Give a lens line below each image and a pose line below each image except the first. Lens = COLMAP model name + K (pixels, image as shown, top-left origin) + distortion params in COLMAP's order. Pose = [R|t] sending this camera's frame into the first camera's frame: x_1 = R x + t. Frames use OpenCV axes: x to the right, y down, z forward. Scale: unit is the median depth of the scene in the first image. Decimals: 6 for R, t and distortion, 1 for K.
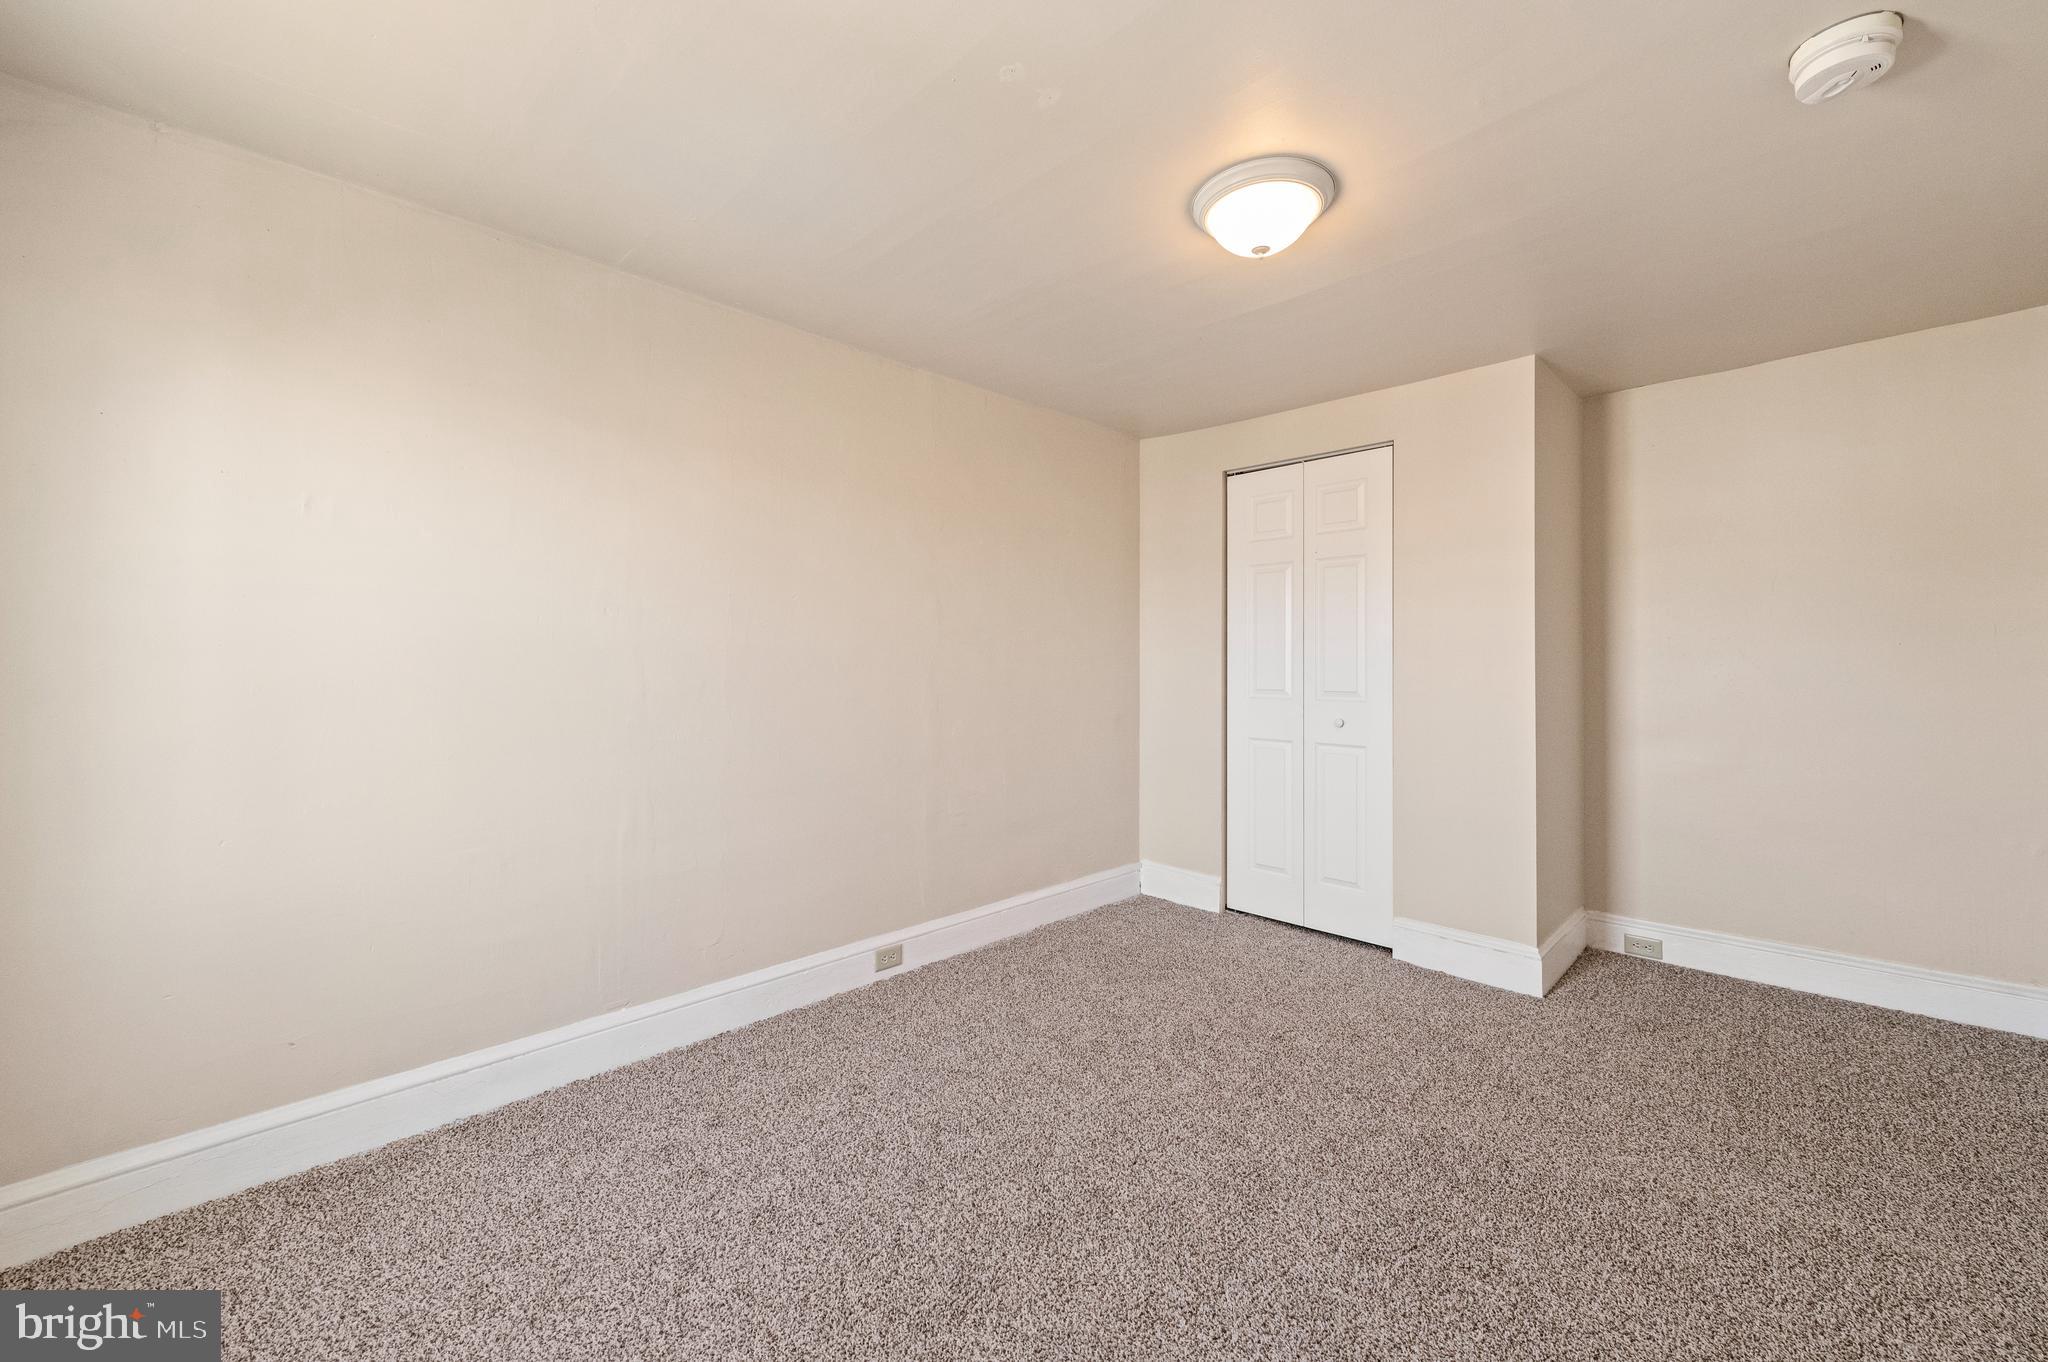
lens RADIAL K [[822.5, 0, 1032.6], [0, 822.5, 663.3], [0, 0, 1]] dist [0.011530, -0.001963]
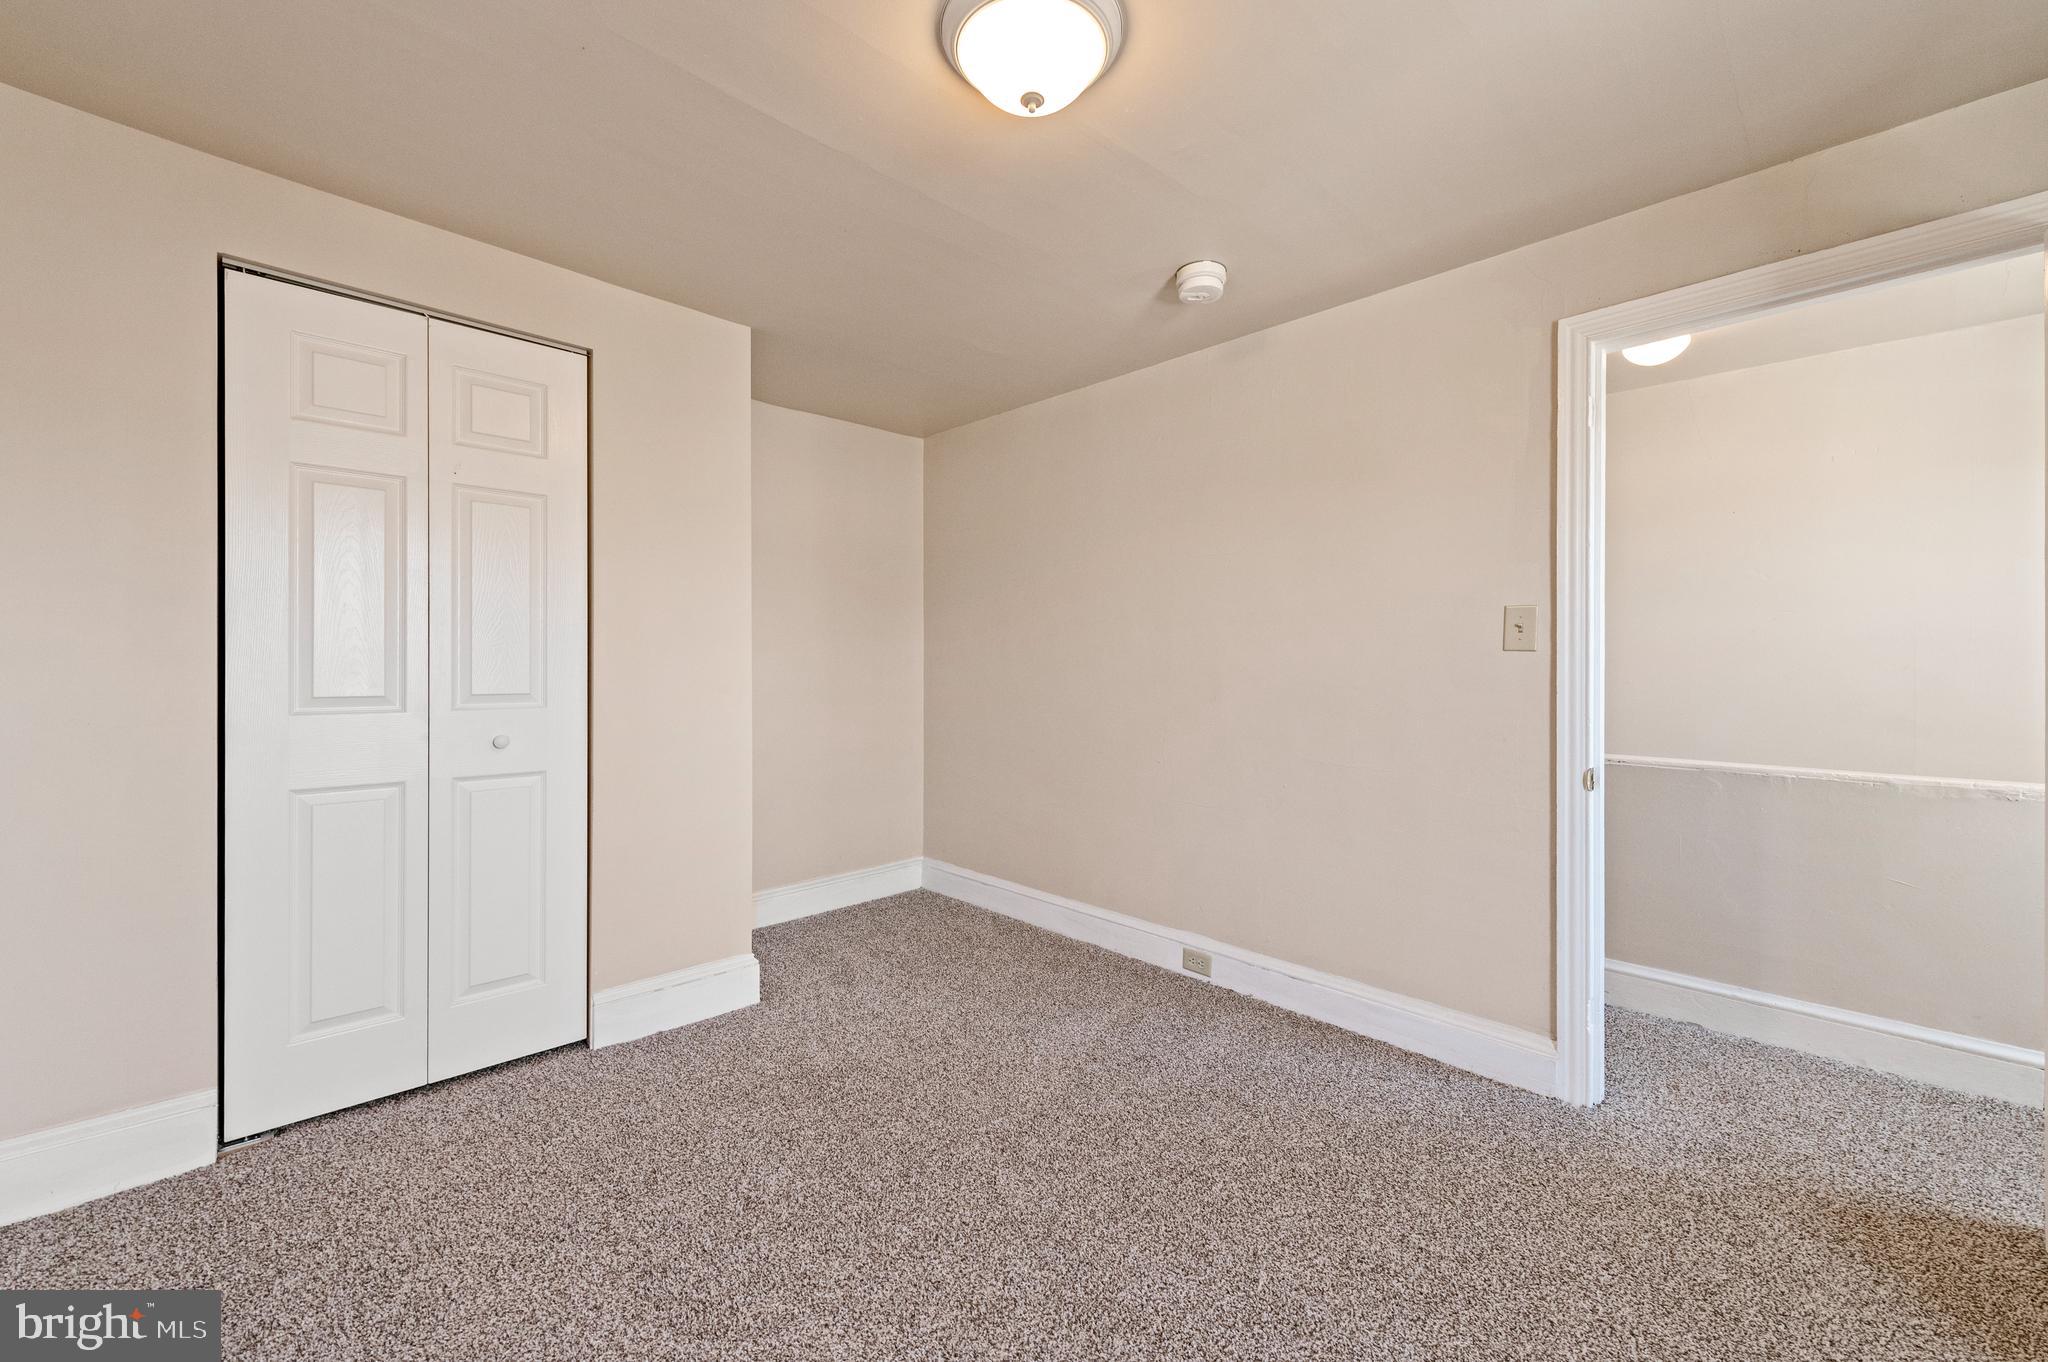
lens RADIAL K [[822.5, 0, 1026.4], [0, 822.5, 668.6], [0, 0, 1]] dist [0.011530, -0.001963]
pose [[0.032939, -0.010942, 0.999397, -0.250989], [0.004192, 0.999933, 0.010810, 0.007192], [-0.999449, 0.003833, 0.032983, 0.509196]]
